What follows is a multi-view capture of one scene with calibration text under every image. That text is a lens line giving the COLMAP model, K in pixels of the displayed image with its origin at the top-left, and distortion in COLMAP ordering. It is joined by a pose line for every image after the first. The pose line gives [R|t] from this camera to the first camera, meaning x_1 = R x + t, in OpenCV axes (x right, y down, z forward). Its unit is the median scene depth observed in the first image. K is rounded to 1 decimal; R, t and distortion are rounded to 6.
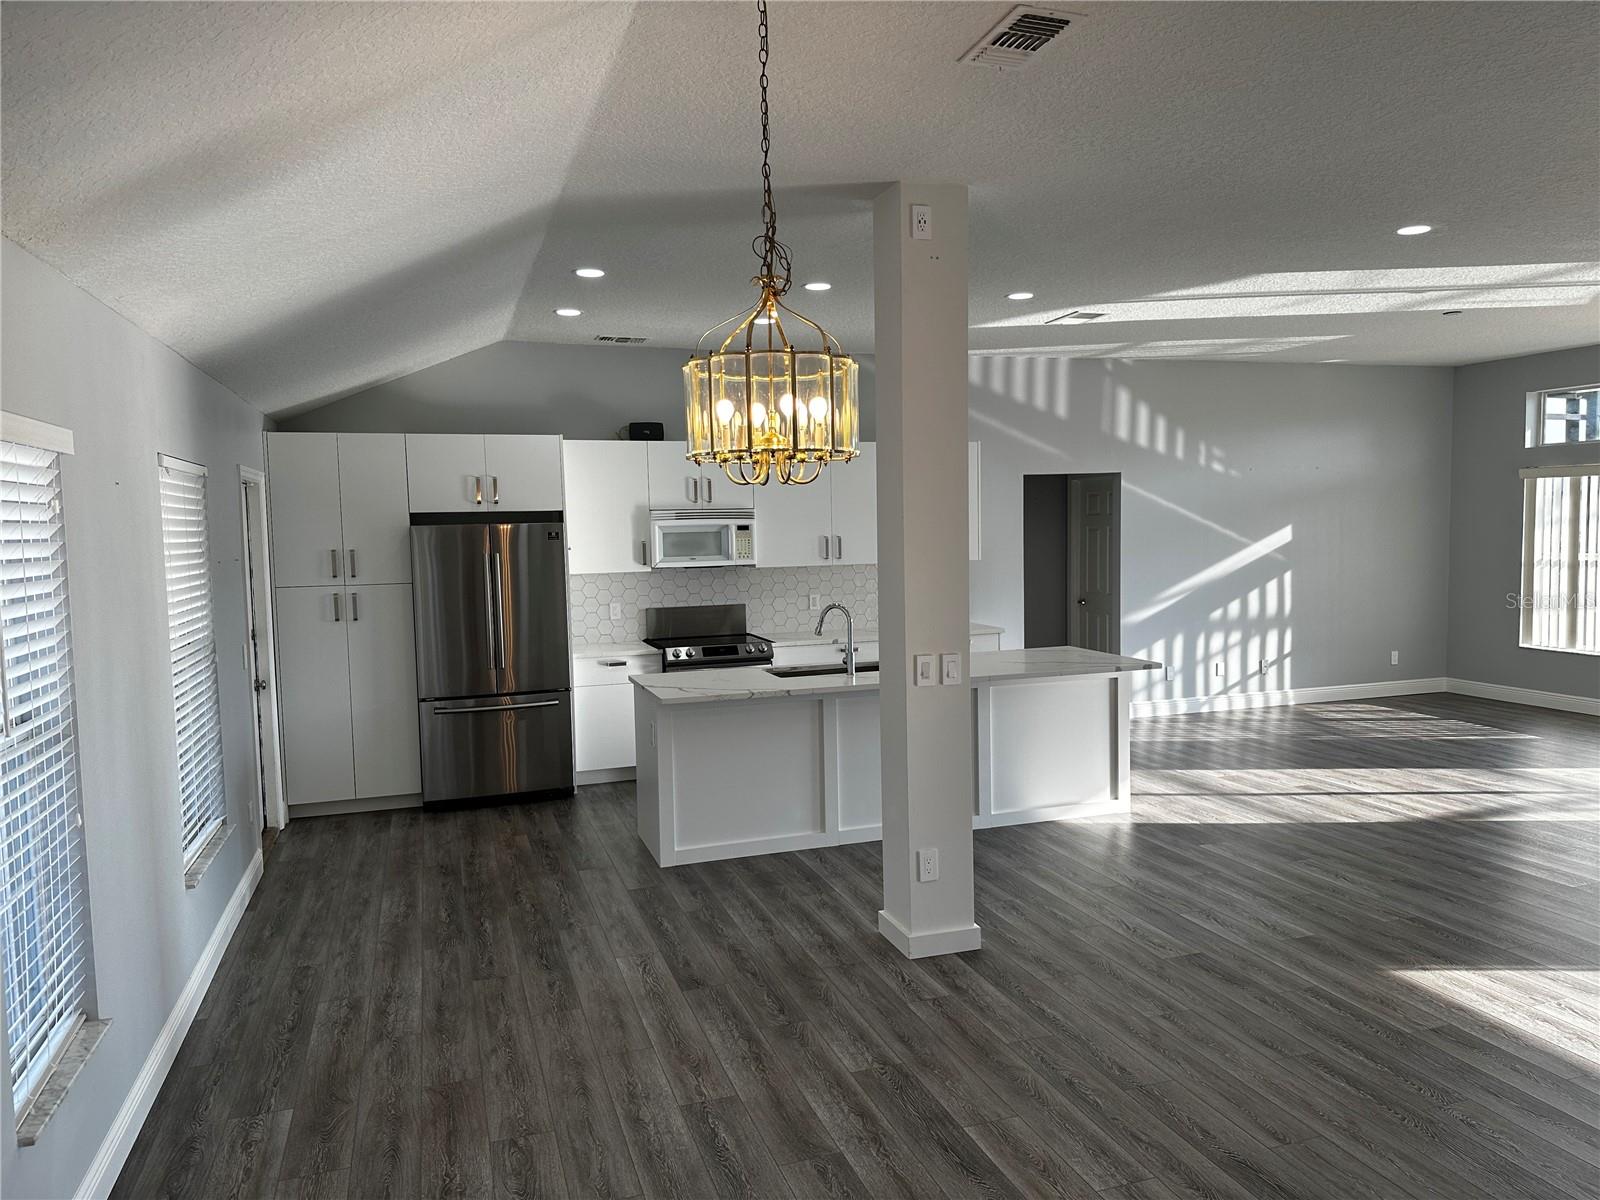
lens RADIAL K [[1176.9, 0, 803.1], [0, 1176.9, 537.5], [0, 0, 1]] dist [-0.002149, 0.001477]
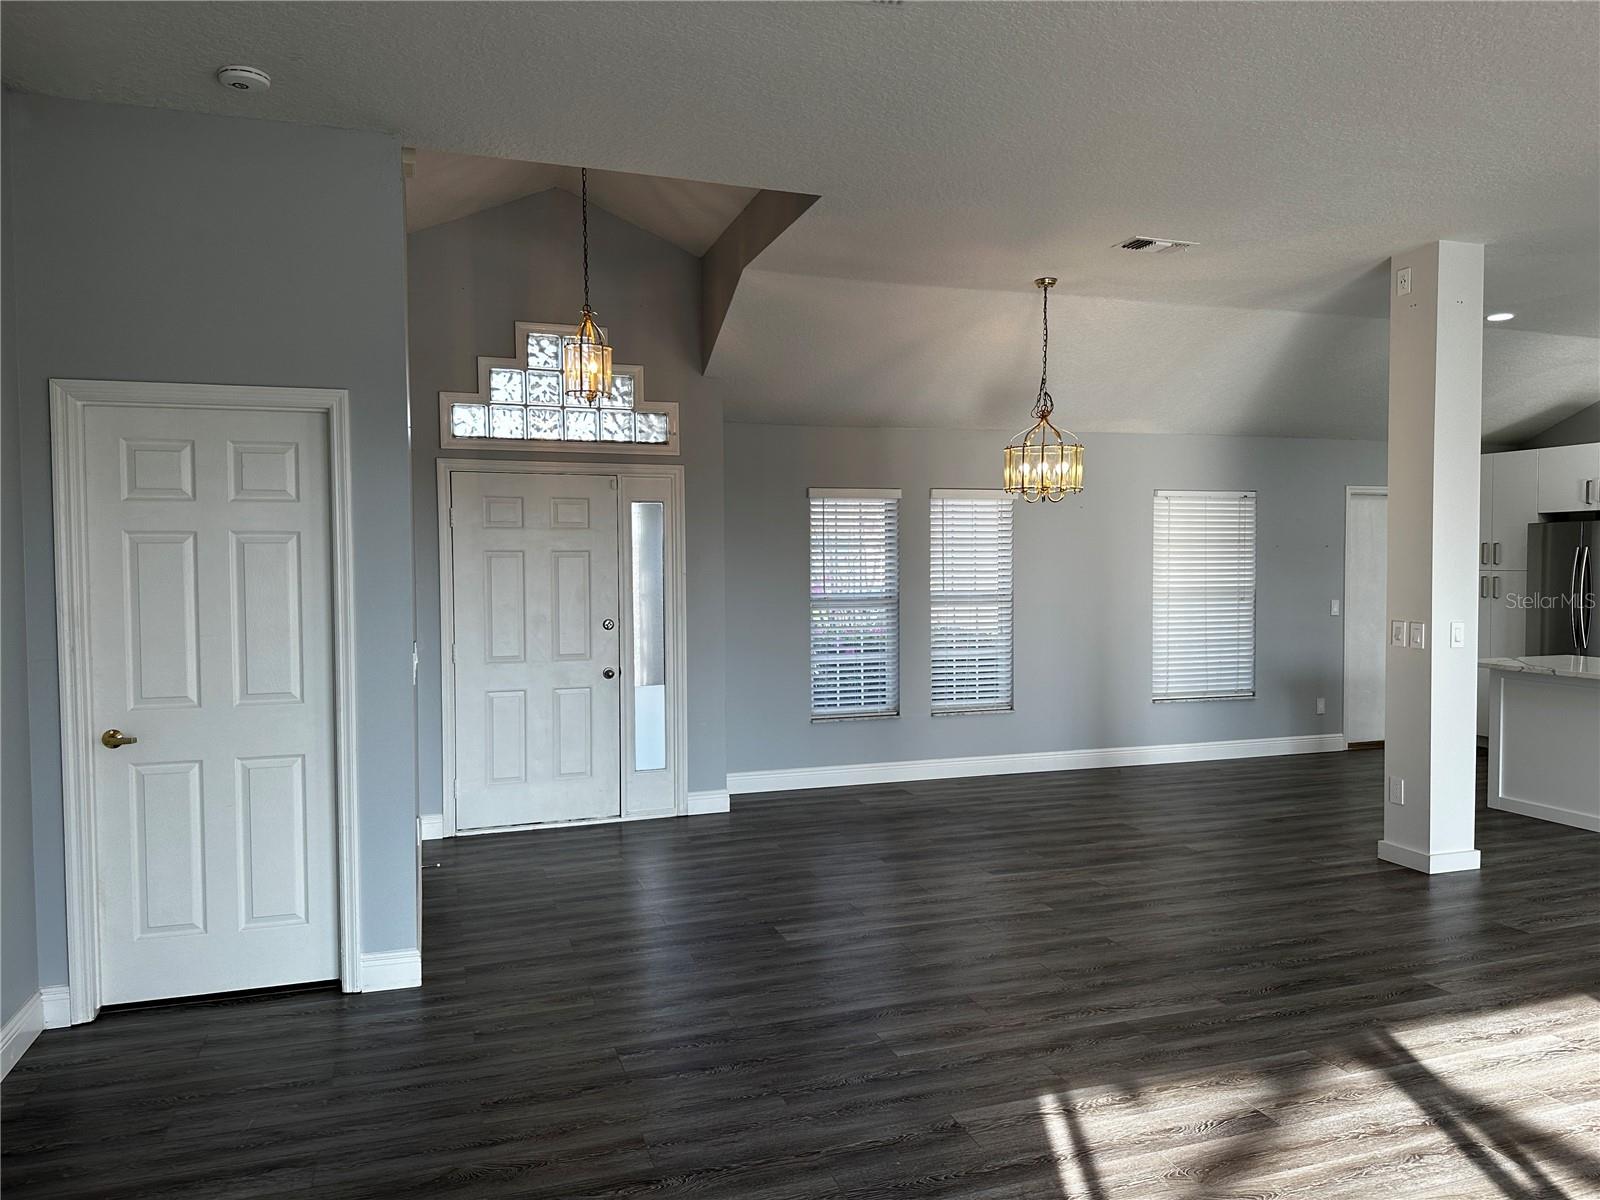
lens RADIAL K [[1138.0, 0, 800.0], [0, 1138.0, 600.0], [0, 0, 1]] dist [0.167472, -0.188893]
pose [[0.007186, 0.065296, -0.997840, 1.634457], [-0.012553, 0.997793, 0.065202, -0.002776], [0.999895, 0.012057, 0.007990, 0.411243]]
